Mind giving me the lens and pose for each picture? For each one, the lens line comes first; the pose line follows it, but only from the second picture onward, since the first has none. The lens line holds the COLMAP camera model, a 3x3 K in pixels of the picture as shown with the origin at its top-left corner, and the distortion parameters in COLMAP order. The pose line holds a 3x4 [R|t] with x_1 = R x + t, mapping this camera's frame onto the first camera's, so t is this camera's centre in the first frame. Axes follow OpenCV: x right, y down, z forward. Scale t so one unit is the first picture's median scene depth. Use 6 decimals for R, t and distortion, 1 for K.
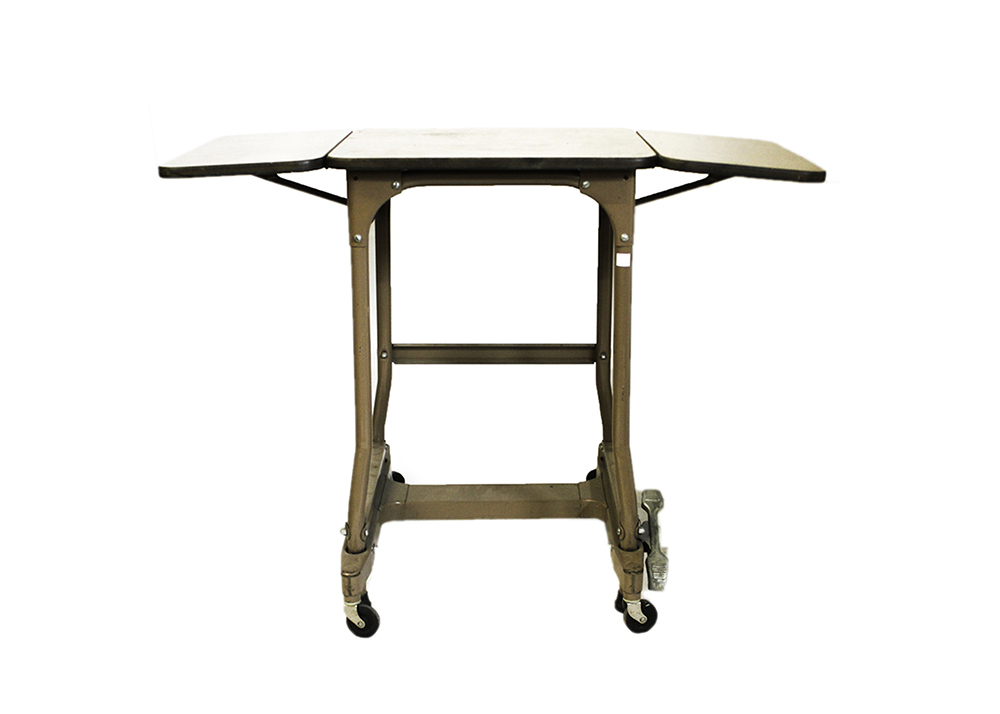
lens RADIAL K [[1367.8, 0, 500.0], [0, 1367.8, 357.0], [0, 0, 1]] dist [-0.103024, -0.013188]
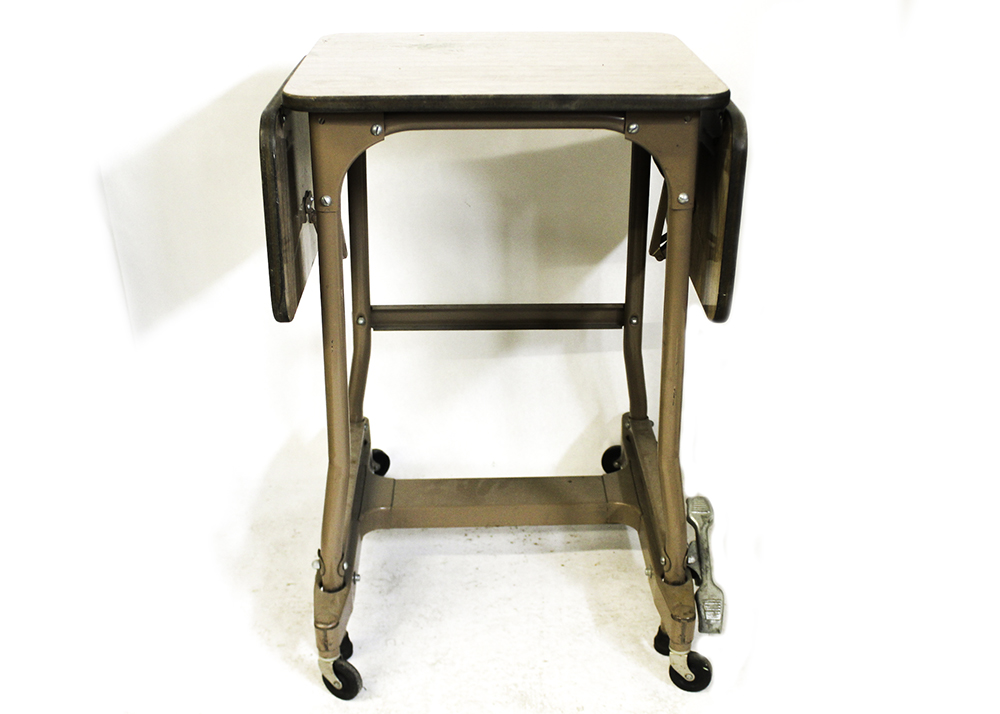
lens RADIAL K [[1291.1, 0, 500.0], [0, 1291.1, 357.0], [0, 0, 1]] dist [-0.127916, 0.004132]
pose [[0.999502, -0.007842, 0.030561, -0.029857], [0.003550, 0.990421, 0.138034, -0.093661], [-0.031351, -0.137857, 0.989956, 0.276279]]
